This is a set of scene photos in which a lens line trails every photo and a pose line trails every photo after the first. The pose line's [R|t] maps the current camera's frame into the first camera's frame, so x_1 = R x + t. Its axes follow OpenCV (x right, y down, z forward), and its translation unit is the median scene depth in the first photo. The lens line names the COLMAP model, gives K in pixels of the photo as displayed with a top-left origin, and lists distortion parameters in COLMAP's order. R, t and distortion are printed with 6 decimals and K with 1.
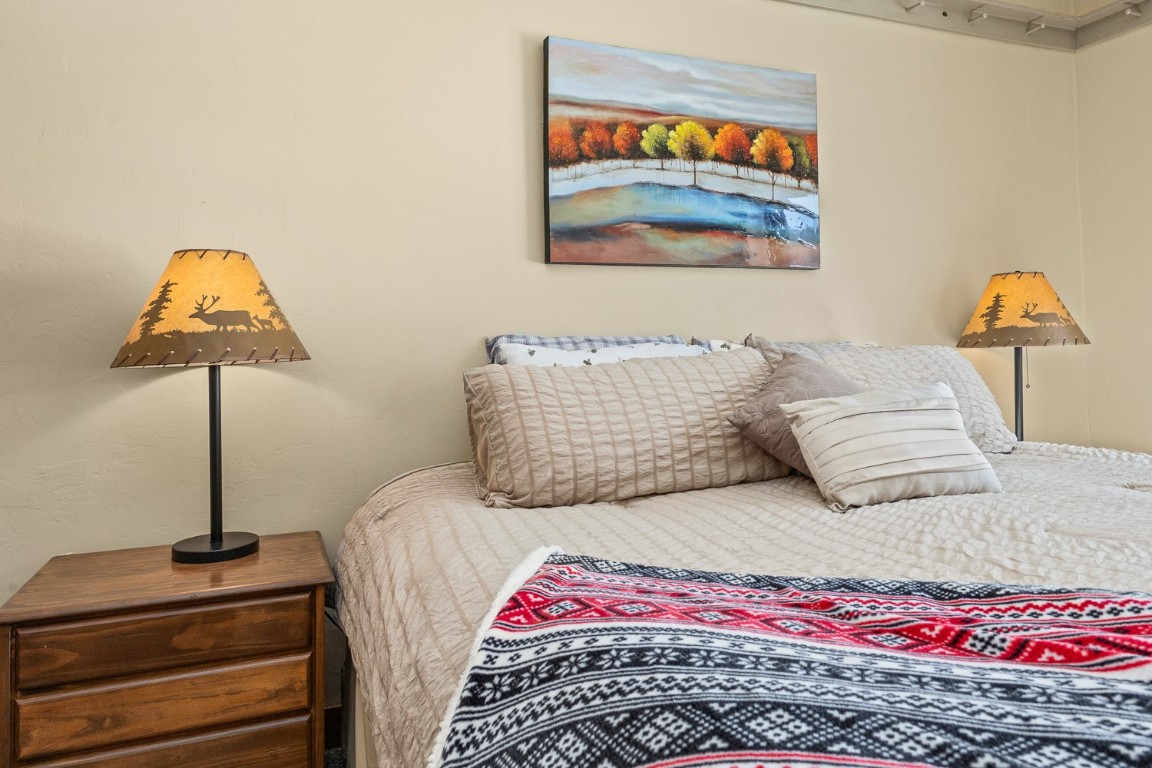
lens RADIAL K [[775.4, 0, 580.0], [0, 775.4, 316.7], [0, 0, 1]] dist [0.011219, -0.007895]
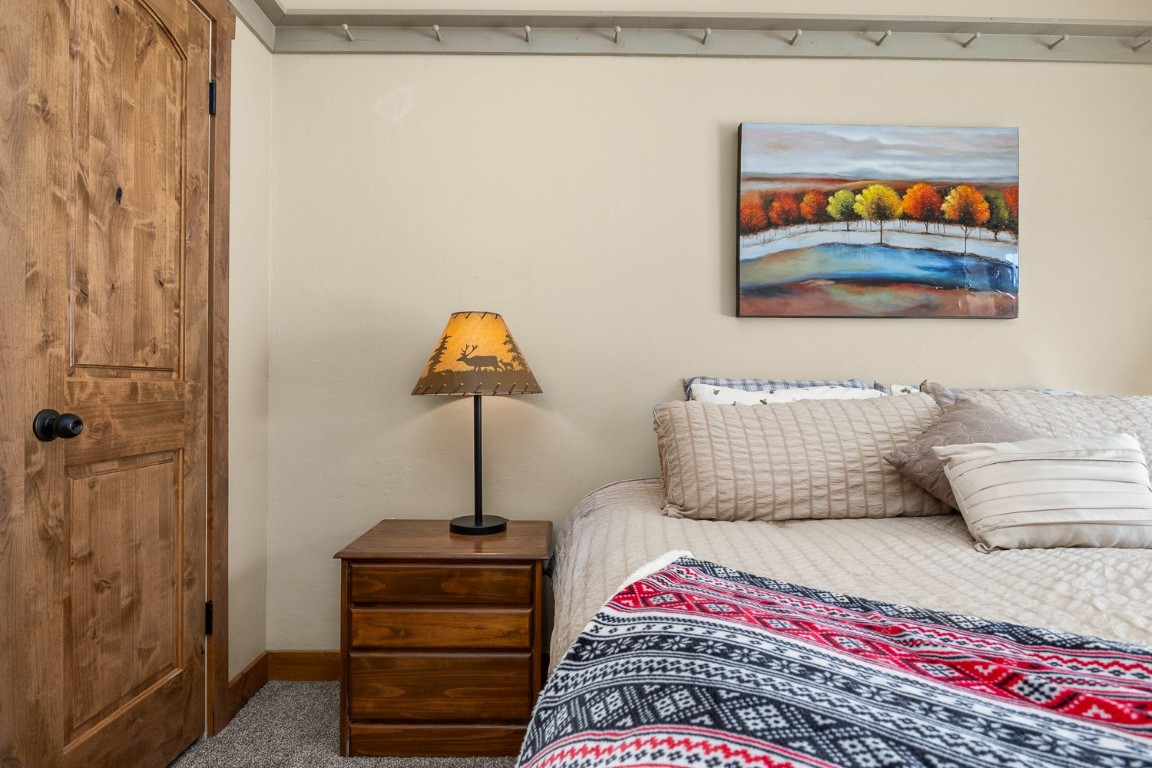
lens RADIAL K [[634.2, 0, 572.3], [0, 634.2, 379.3], [0, 0, 1]] dist [-0.007864, -0.001030]
pose [[0.929931, 0.019499, -0.367216, 0.105078], [-0.008402, 0.999459, 0.031794, -0.003140], [0.367637, -0.026481, 0.929592, 0.008365]]
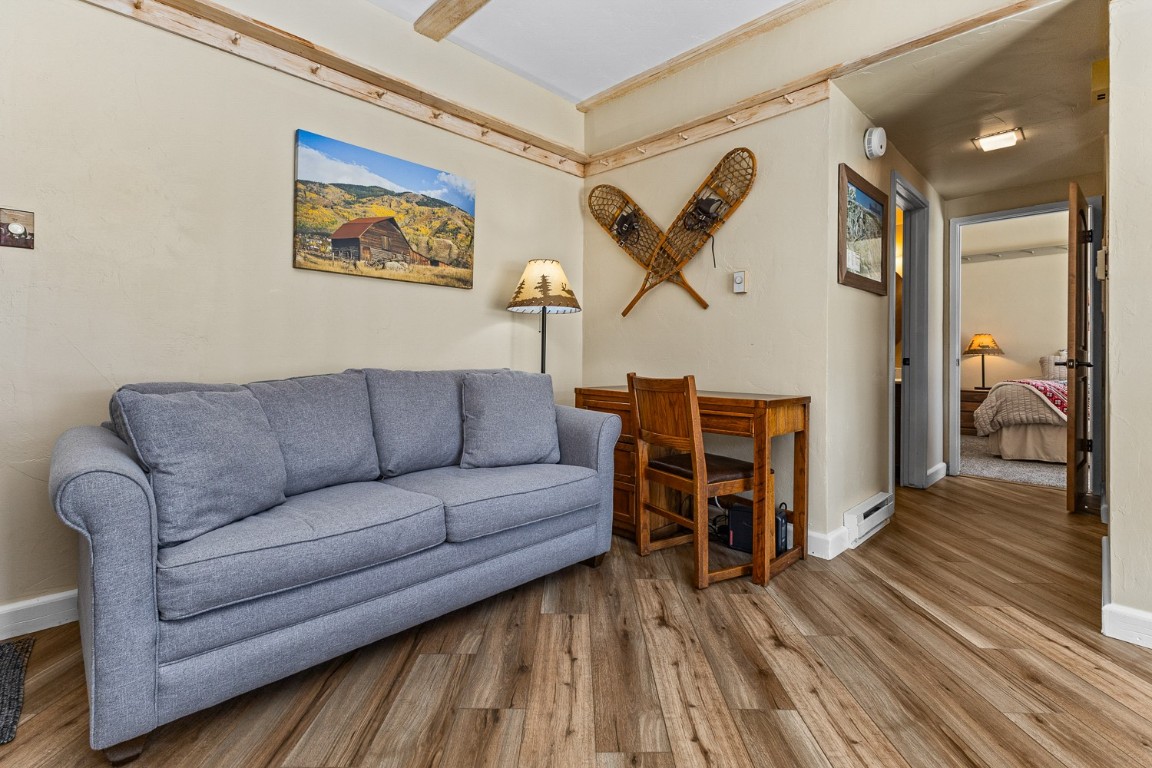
lens RADIAL K [[521.2, 0, 580.8], [0, 521.2, 355.4], [0, 0, 1]] dist [0.008406, -0.000290]
pose [[0.406402, 0.013855, -0.913590, 1.748234], [0.020968, 0.999480, 0.024485, -0.084215], [0.913454, -0.029107, 0.405900, -3.082431]]
